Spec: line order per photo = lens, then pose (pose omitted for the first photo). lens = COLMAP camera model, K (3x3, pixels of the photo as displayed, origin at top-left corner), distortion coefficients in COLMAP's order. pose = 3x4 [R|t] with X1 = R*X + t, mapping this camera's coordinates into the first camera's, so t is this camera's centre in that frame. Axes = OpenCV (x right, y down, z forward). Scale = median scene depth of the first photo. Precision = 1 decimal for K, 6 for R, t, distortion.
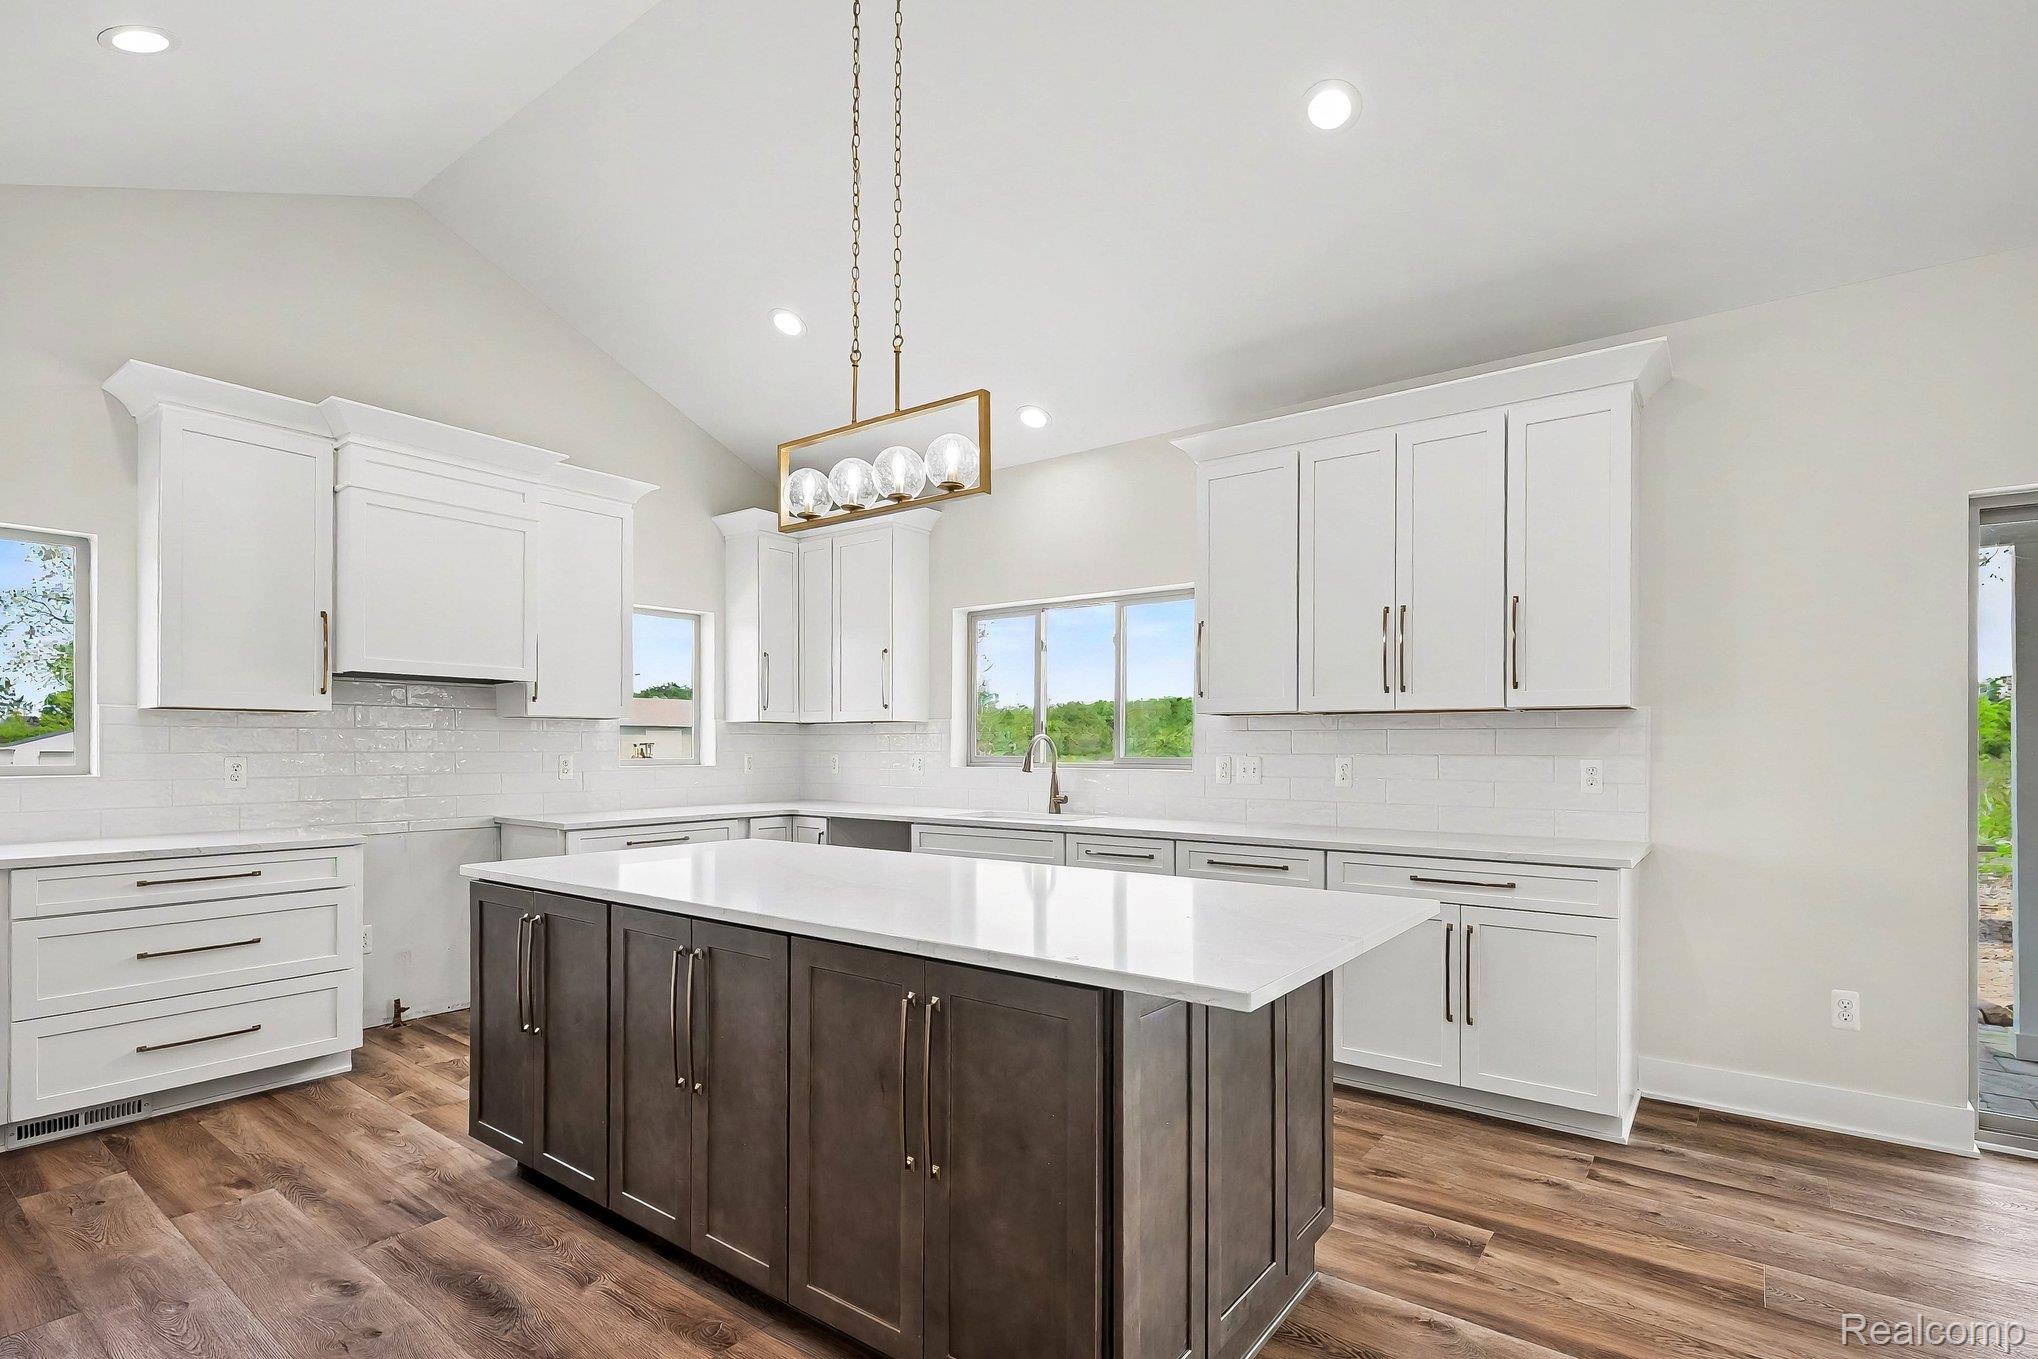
lens RADIAL K [[967.0, 0, 1020.6], [0, 967.0, 730.6], [0, 0, 1]] dist [-0.000480, -0.000318]
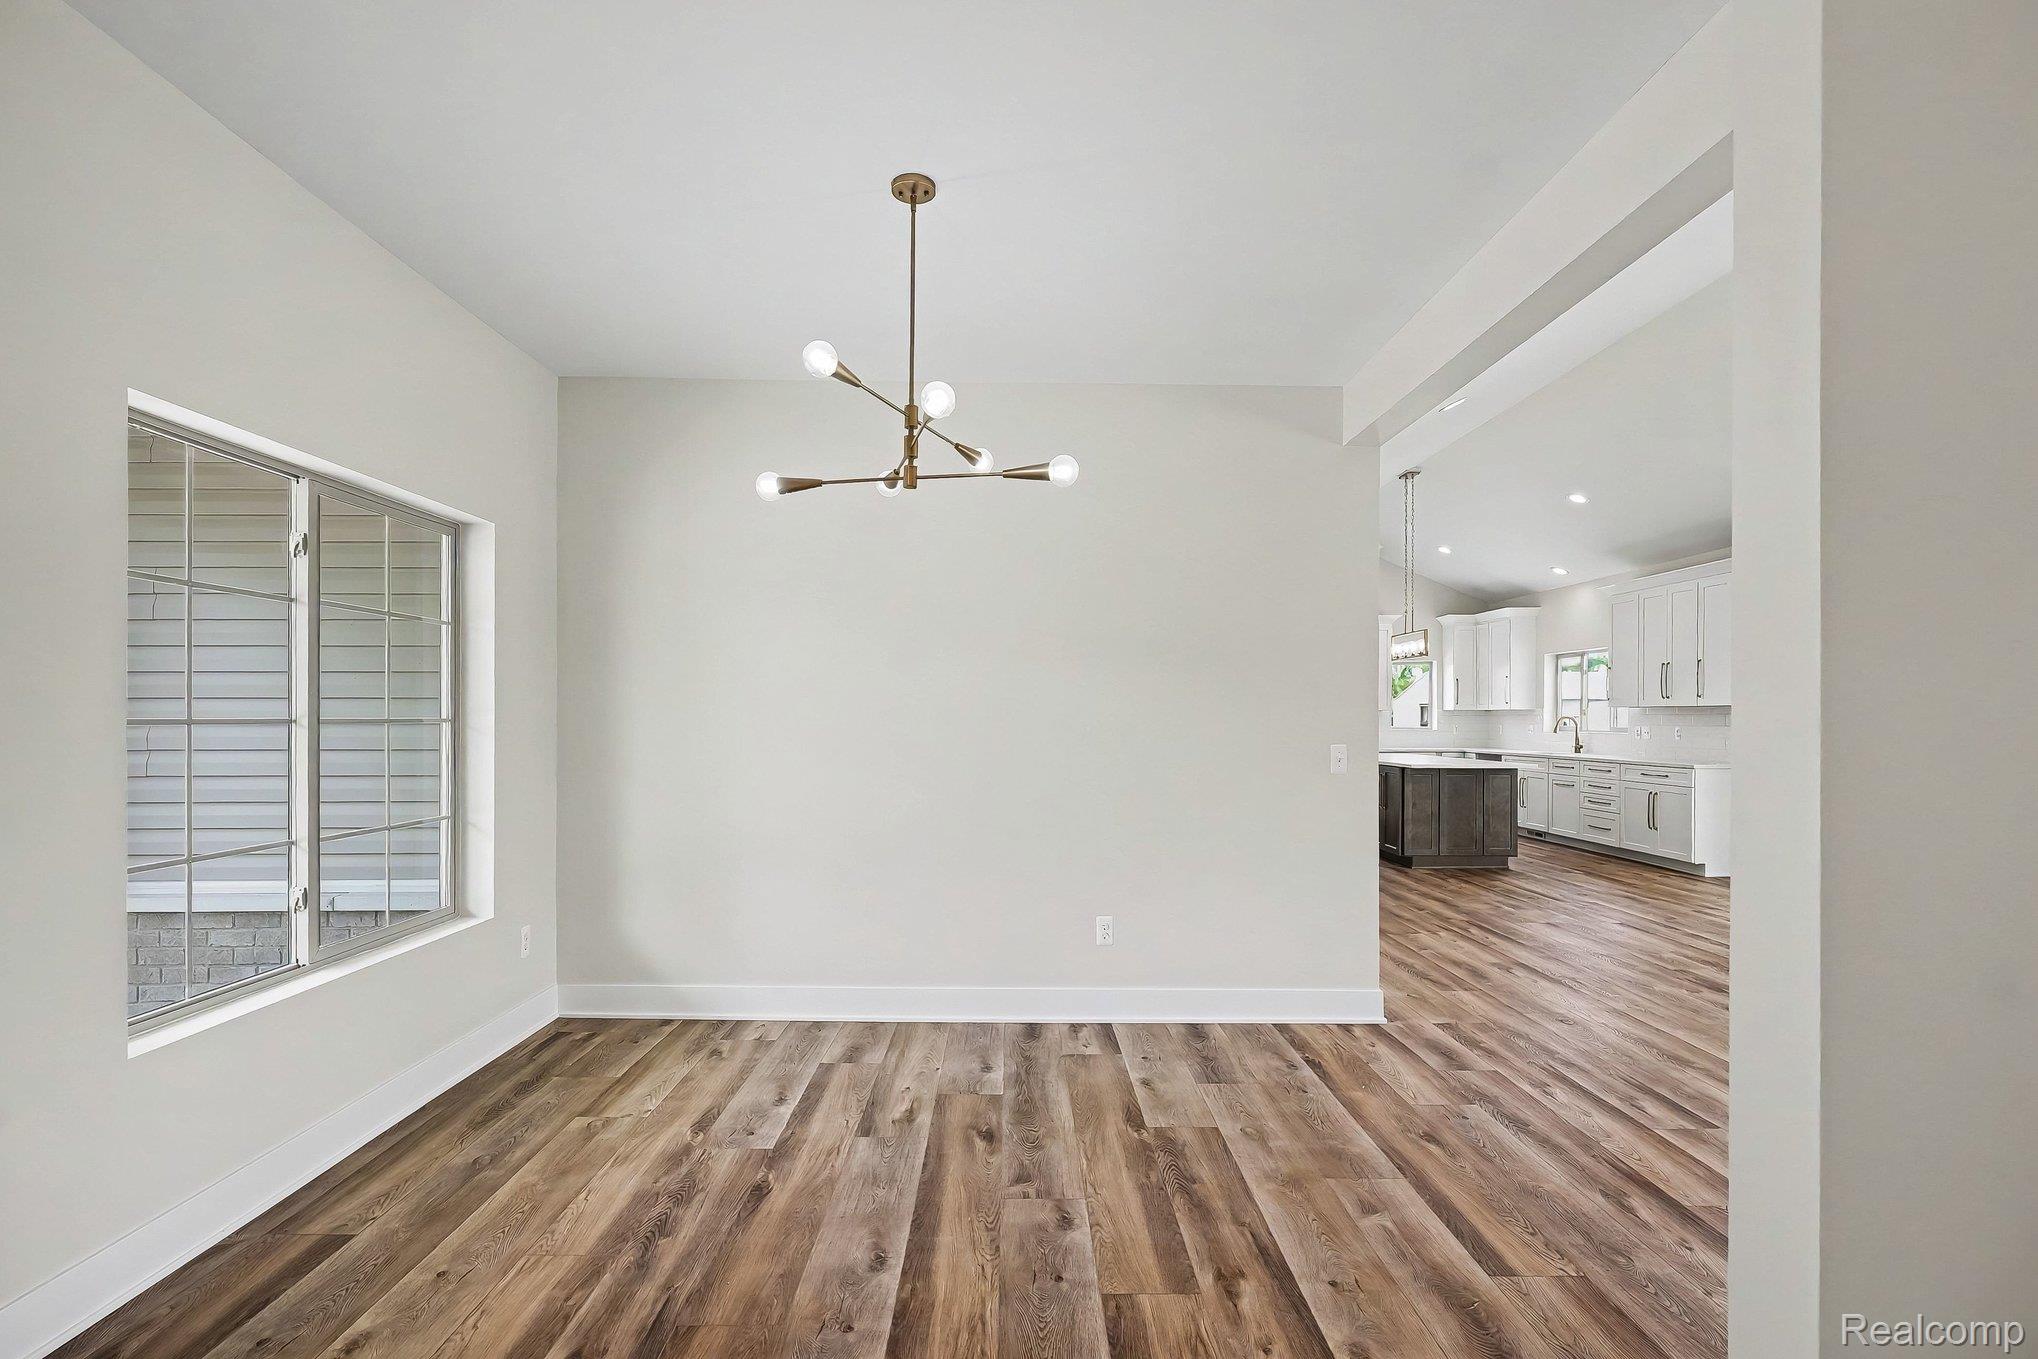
lens RADIAL K [[967.0, 0, 1020.6], [0, 967.0, 730.6], [0, 0, 1]] dist [-0.000480, -0.000318]
pose [[0.619508, 0.004232, -0.784979, 1.211702], [0.018202, 0.999639, 0.019754, -0.036262], [0.784779, -0.026526, 0.619208, -1.629776]]
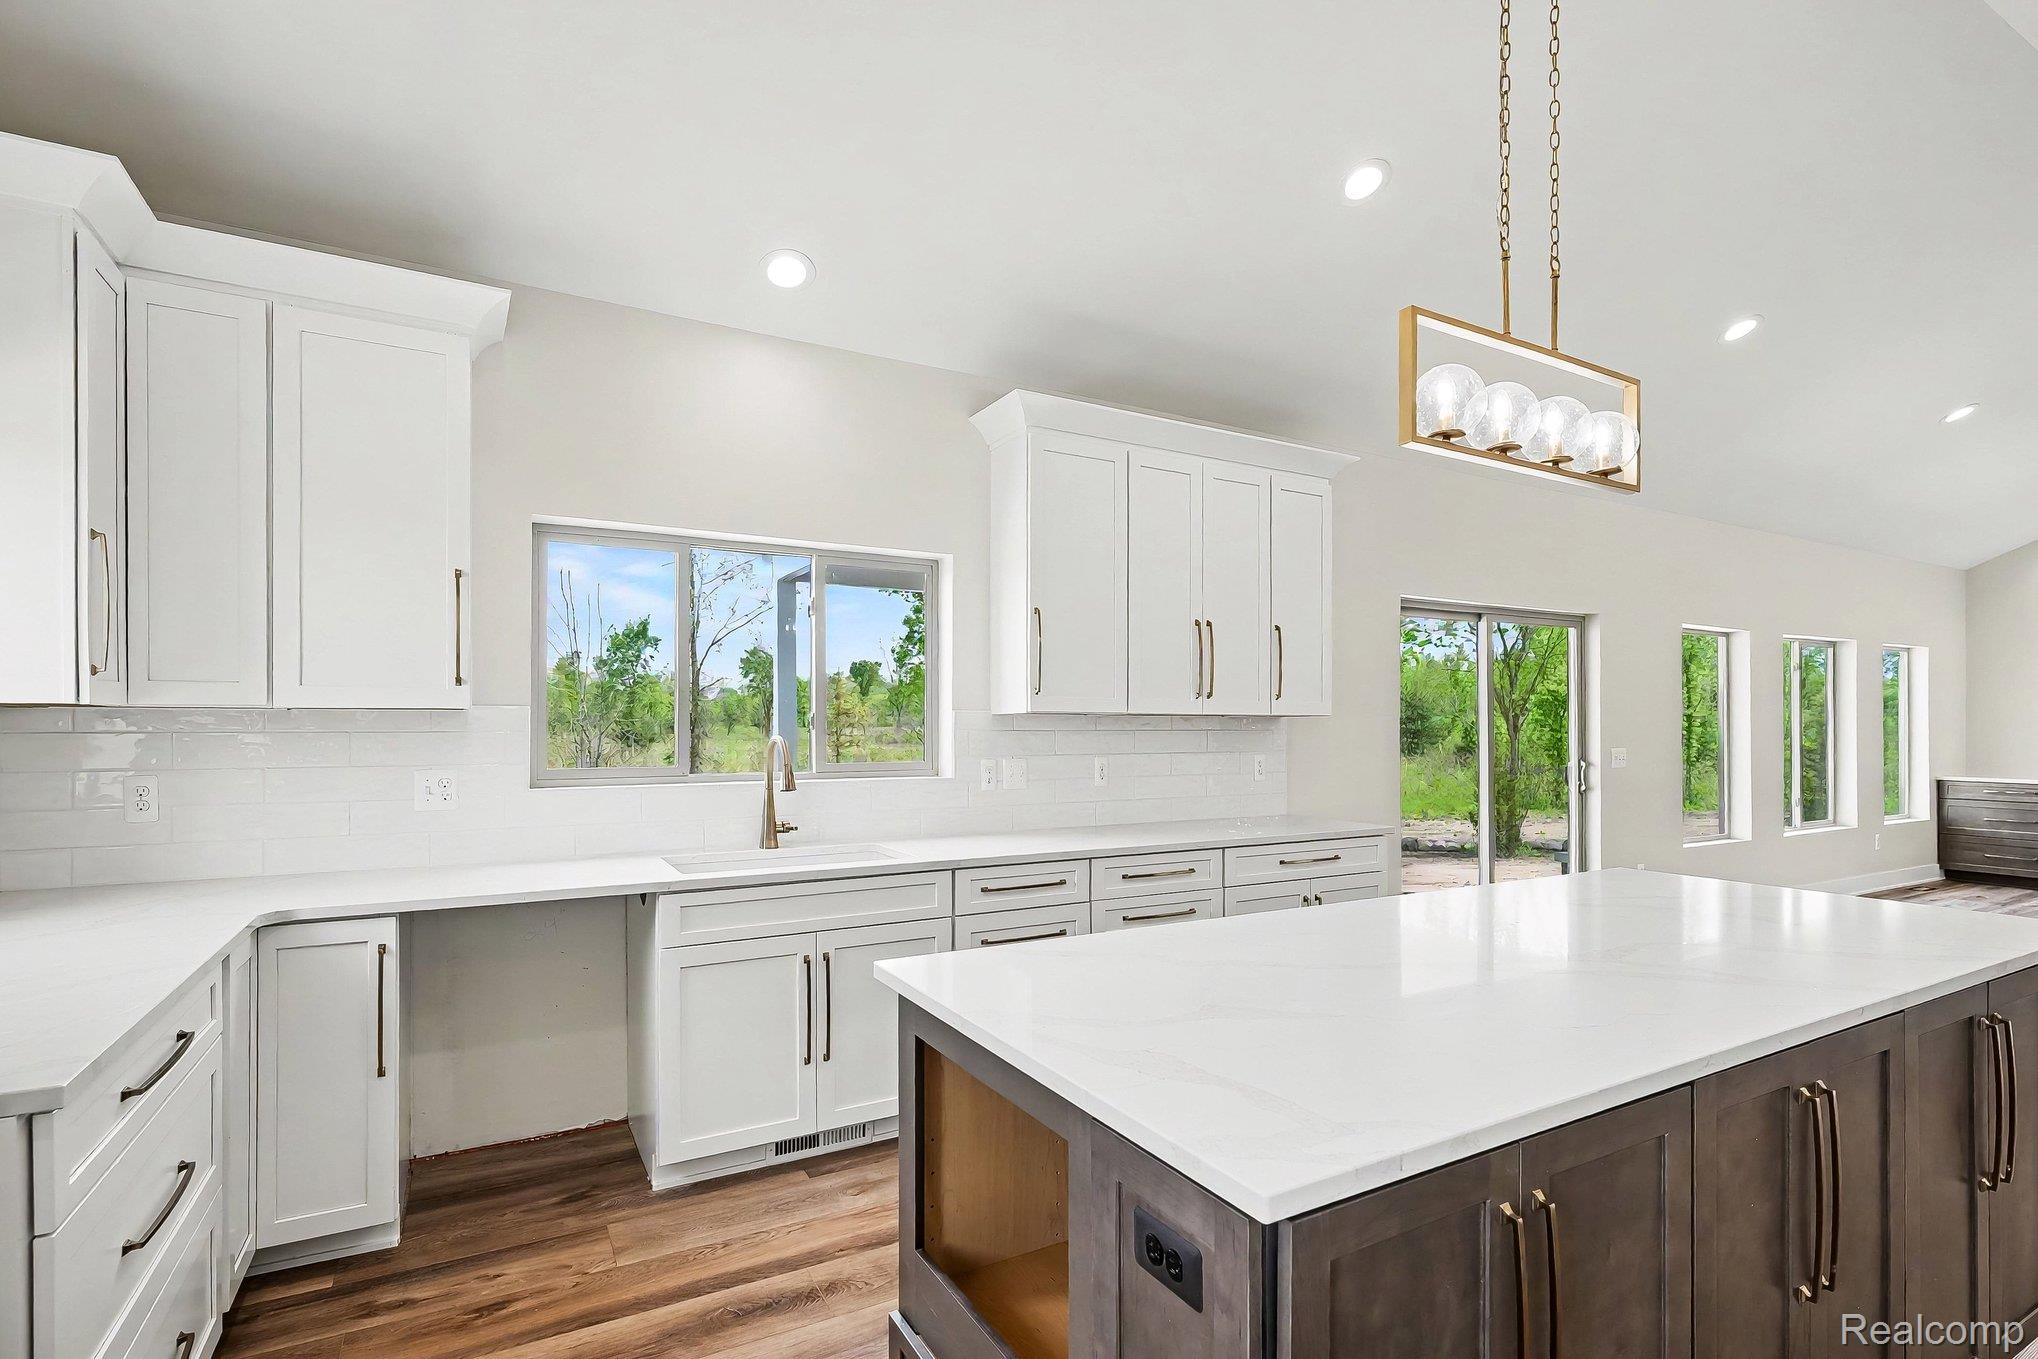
lens RADIAL K [[967.0, 0, 1020.6], [0, 967.0, 730.6], [0, 0, 1]] dist [-0.000480, -0.000318]
pose [[0.404798, -0.009539, 0.914356, -0.681775], [-0.016673, 0.999702, 0.017811, -0.018700], [-0.914254, -0.022455, 0.404519, 0.709757]]
